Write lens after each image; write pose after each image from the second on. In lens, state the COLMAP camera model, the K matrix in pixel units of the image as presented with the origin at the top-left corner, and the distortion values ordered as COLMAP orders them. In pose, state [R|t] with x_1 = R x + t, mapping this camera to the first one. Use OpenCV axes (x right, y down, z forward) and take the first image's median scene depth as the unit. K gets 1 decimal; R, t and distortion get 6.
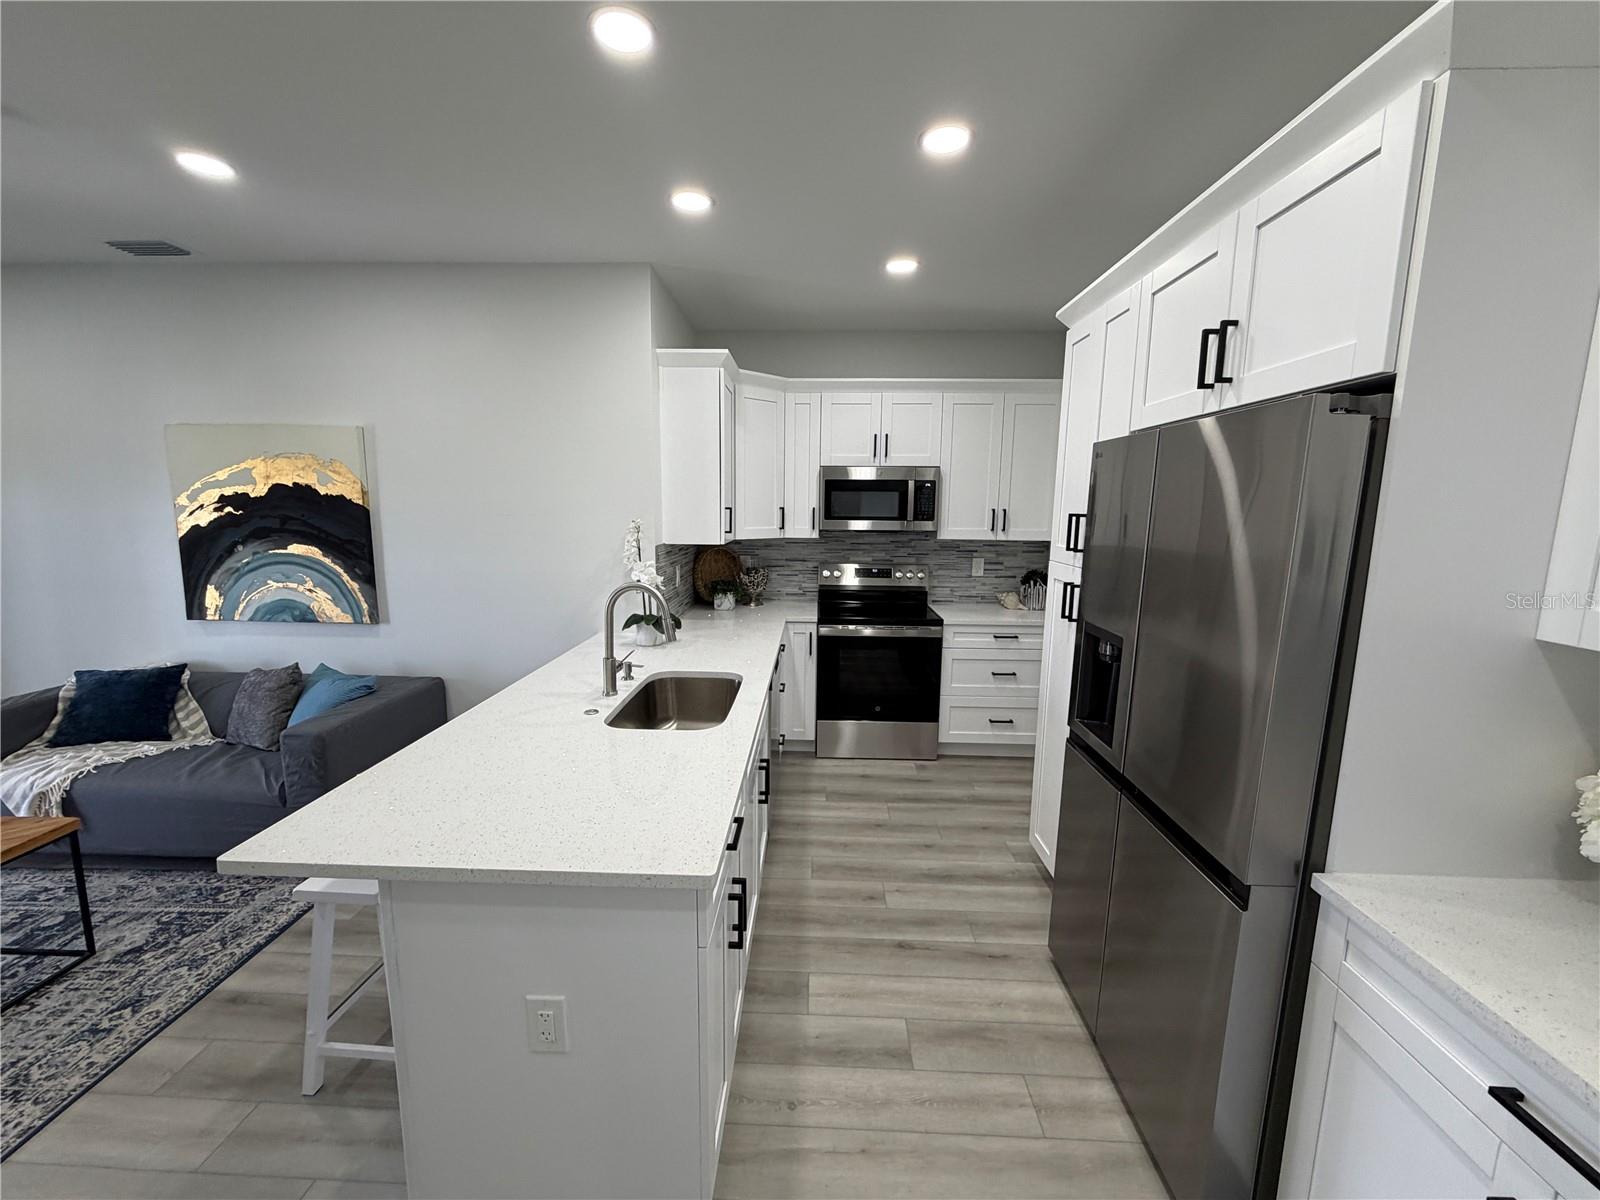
lens RADIAL K [[637.2, 0, 795.7], [0, 637.2, 600.0], [0, 0, 1]] dist [-0.000913, 0.000155]
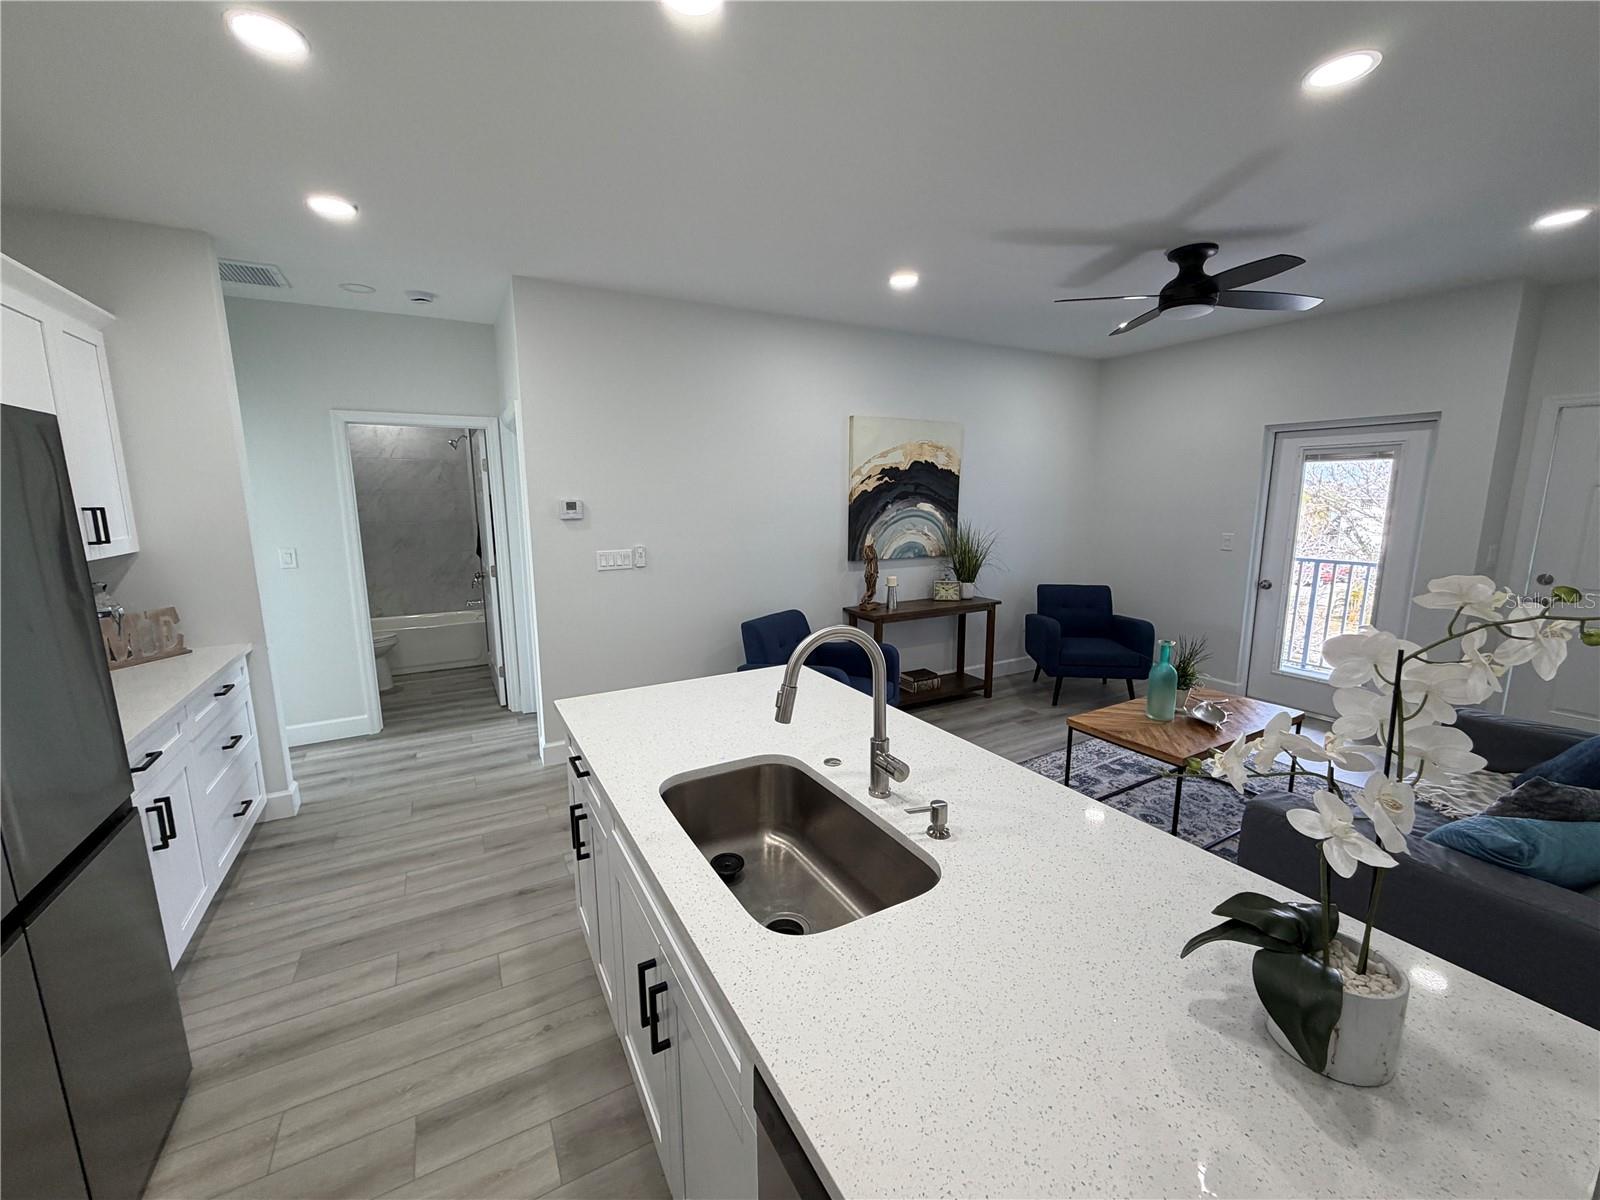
lens RADIAL K [[637.2, 0, 797.1], [0, 637.2, 602.1], [0, 0, 1]] dist [-0.000913, 0.000155]
pose [[-0.854007, 0.082650, -0.513655, 0.069571], [-0.080502, 0.954418, 0.287414, -0.153254], [0.513996, 0.286803, -0.808426, 0.993811]]
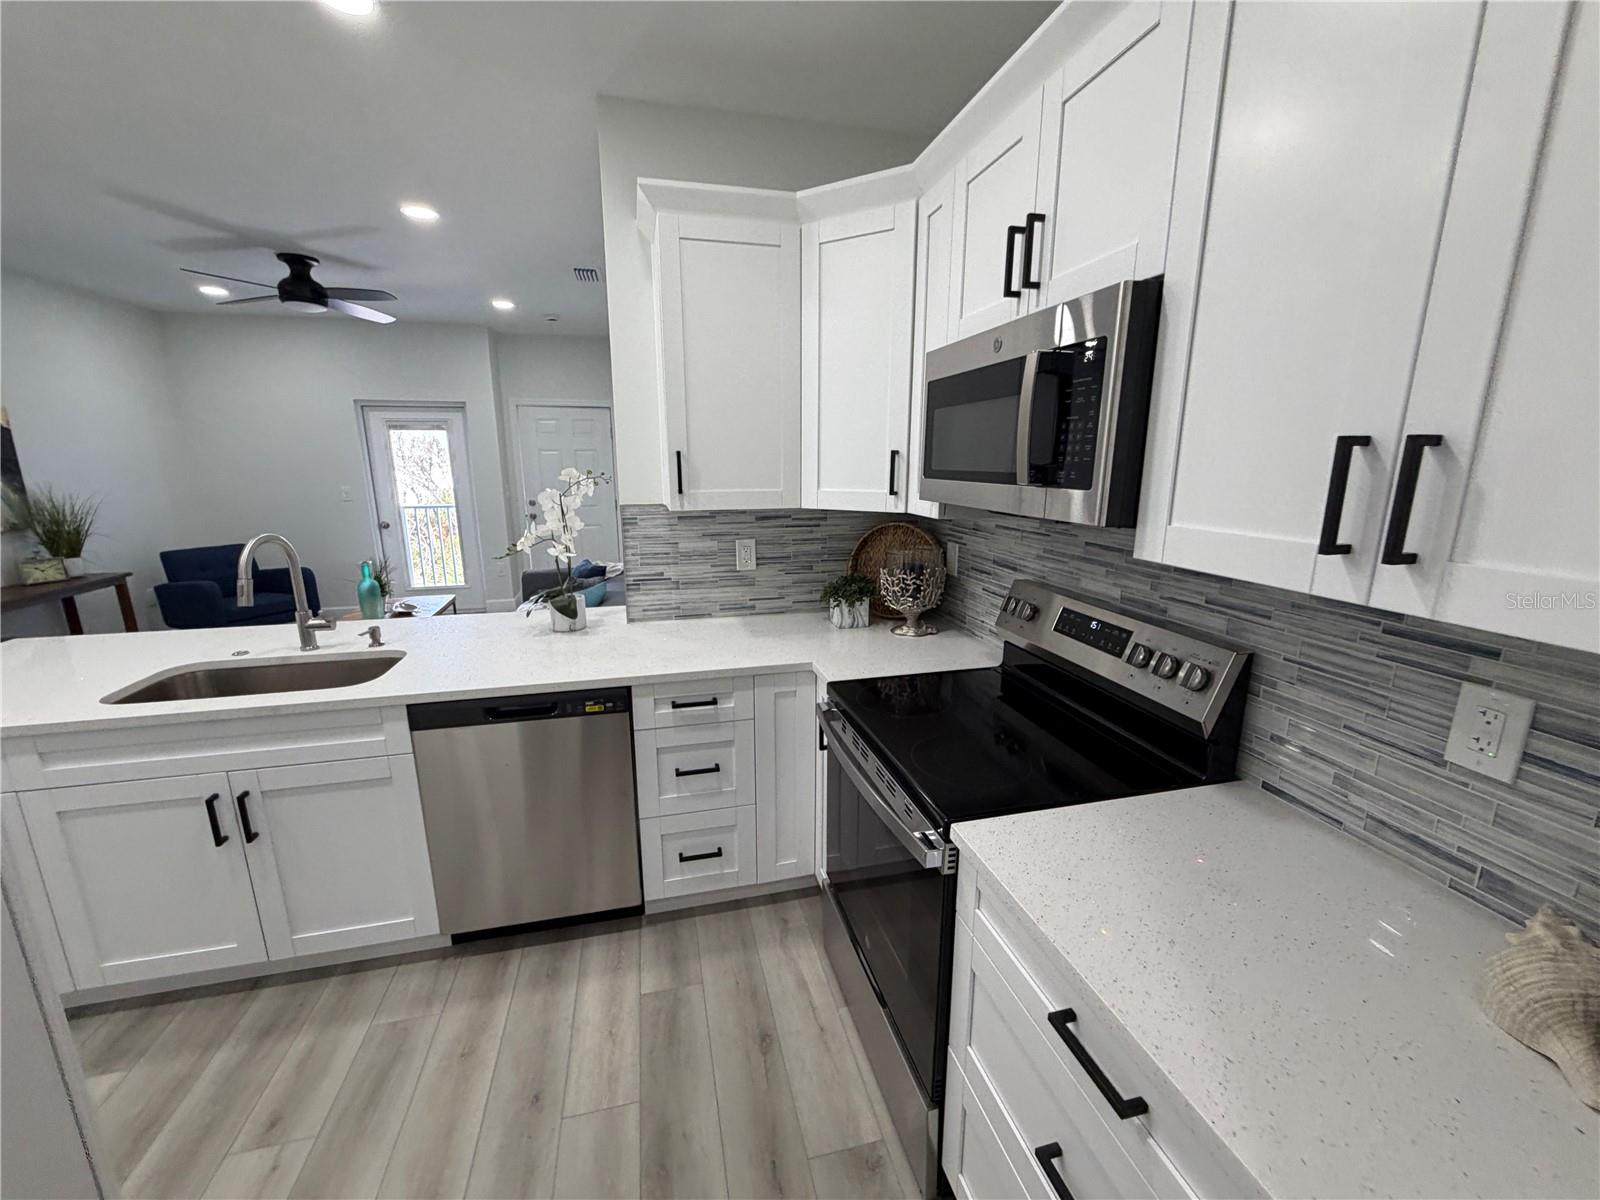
lens RADIAL K [[637.2, 0, 796.1], [0, 637.2, 598.3], [0, 0, 1]] dist [-0.000913, 0.000155]
pose [[0.273000, 0.199003, -0.941206, 0.553084], [-0.139093, 0.976255, 0.166069, -0.130117], [0.951905, 0.085578, 0.294198, 0.979664]]
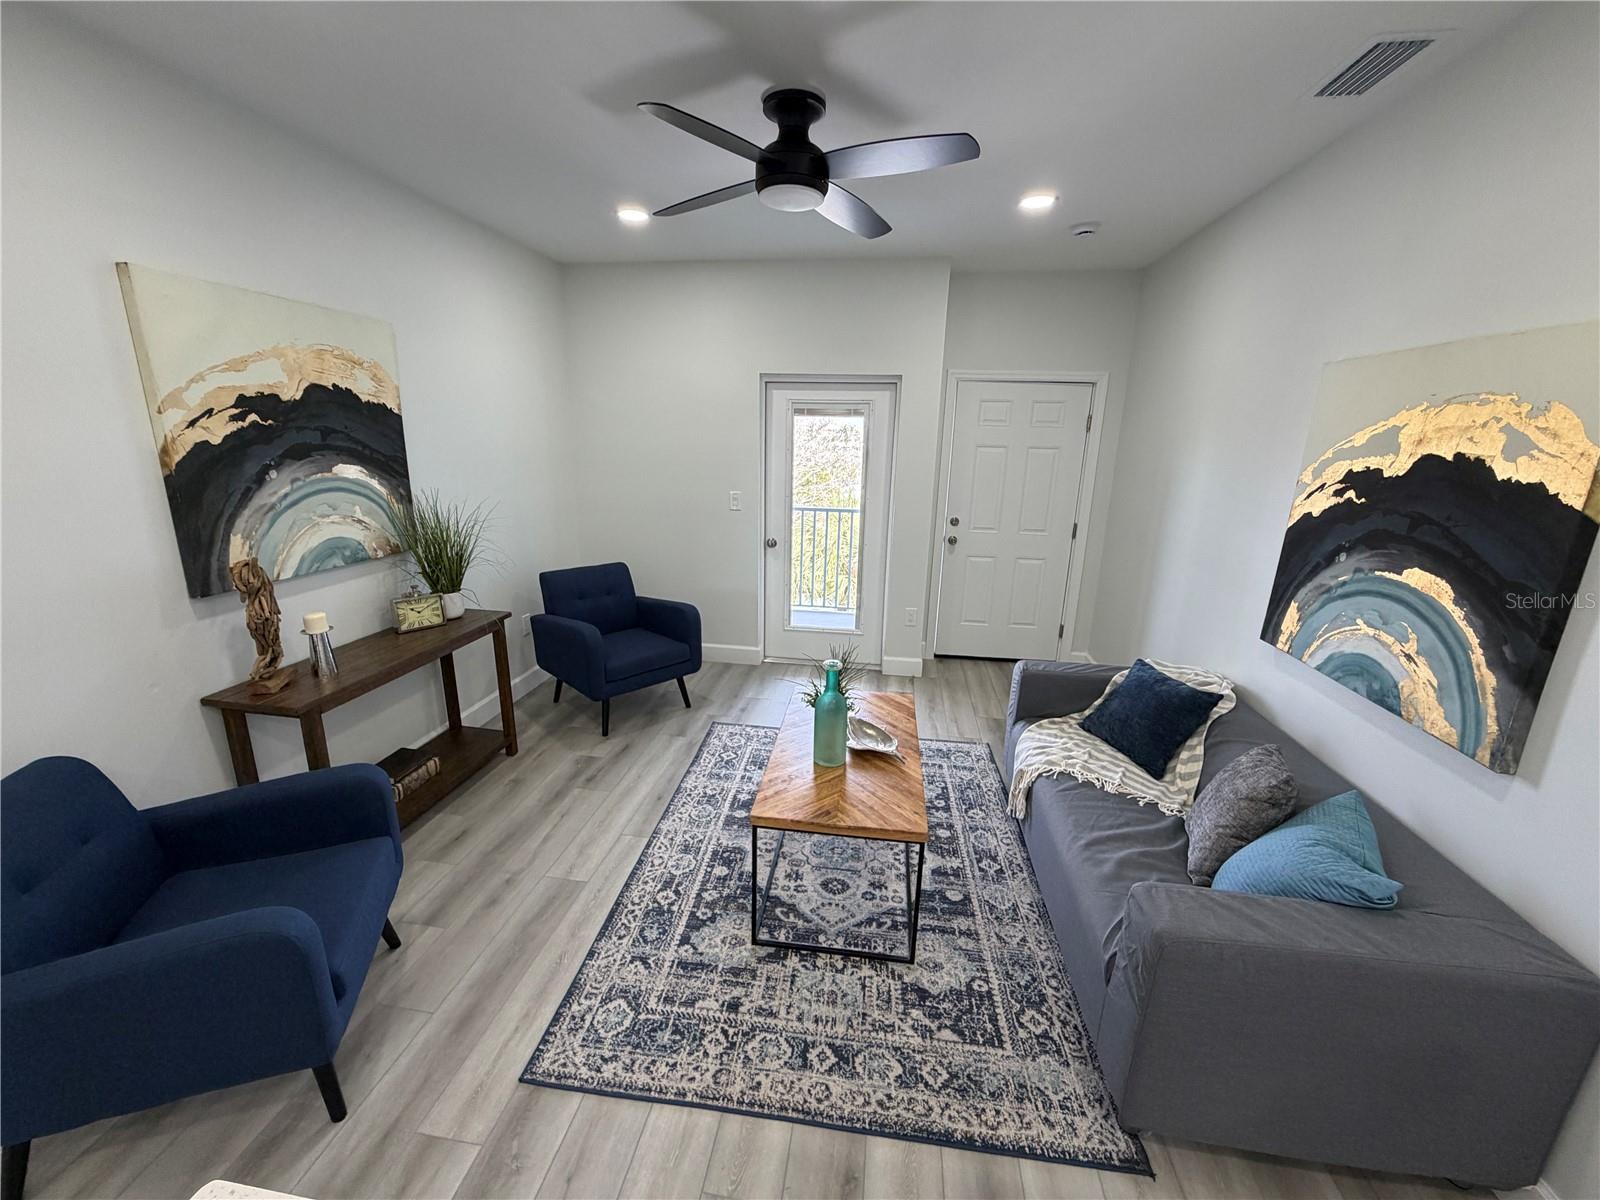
lens RADIAL K [[637.2, 0, 795.7], [0, 637.2, 600.6], [0, 0, 1]] dist [-0.000913, 0.000155]
pose [[-0.113754, 0.241634, -0.963677, -0.204899], [-0.169166, 0.951098, 0.258448, -0.112738], [0.979001, 0.192421, -0.067315, 0.532260]]
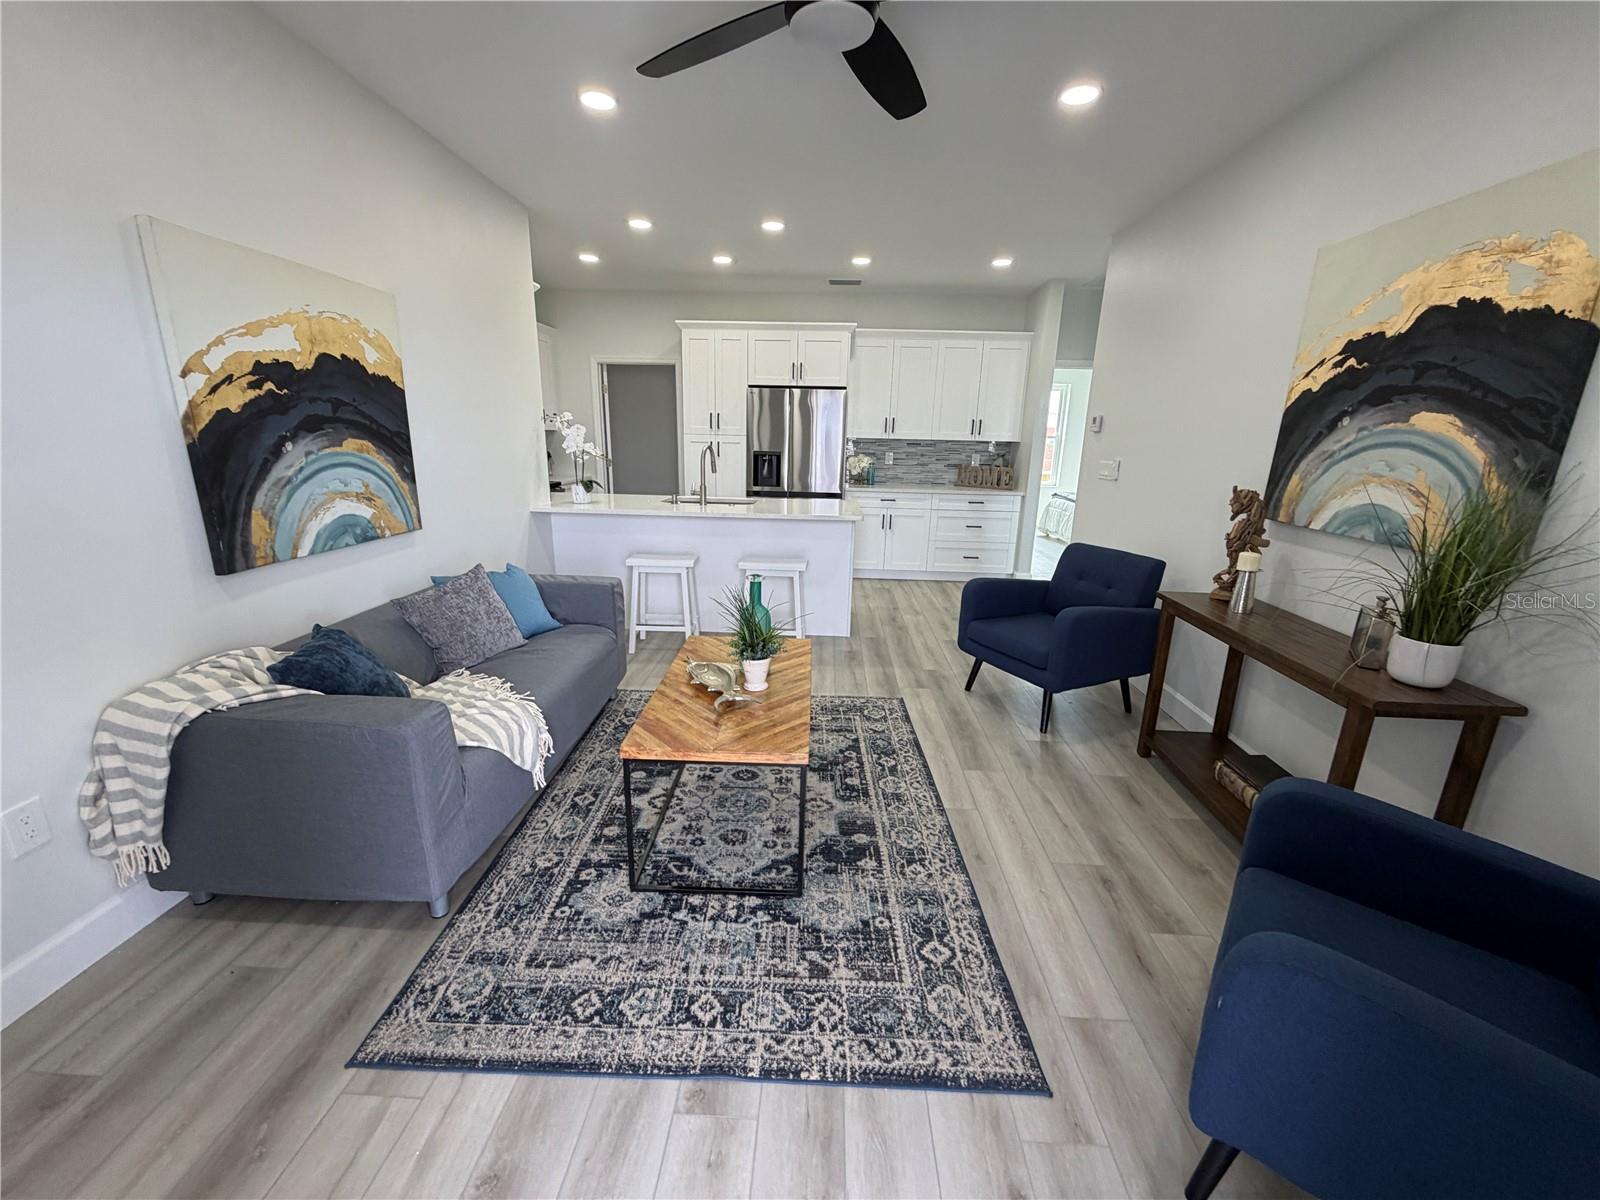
lens RADIAL K [[637.2, 0, 795.4], [0, 637.2, 601.3], [0, 0, 1]] dist [-0.000913, 0.000155]
pose [[0.012466, -0.269151, 0.963017, -1.570075], [0.127229, 0.955691, 0.265457, -0.036389], [-0.991795, 0.119215, 0.046157, 0.463261]]
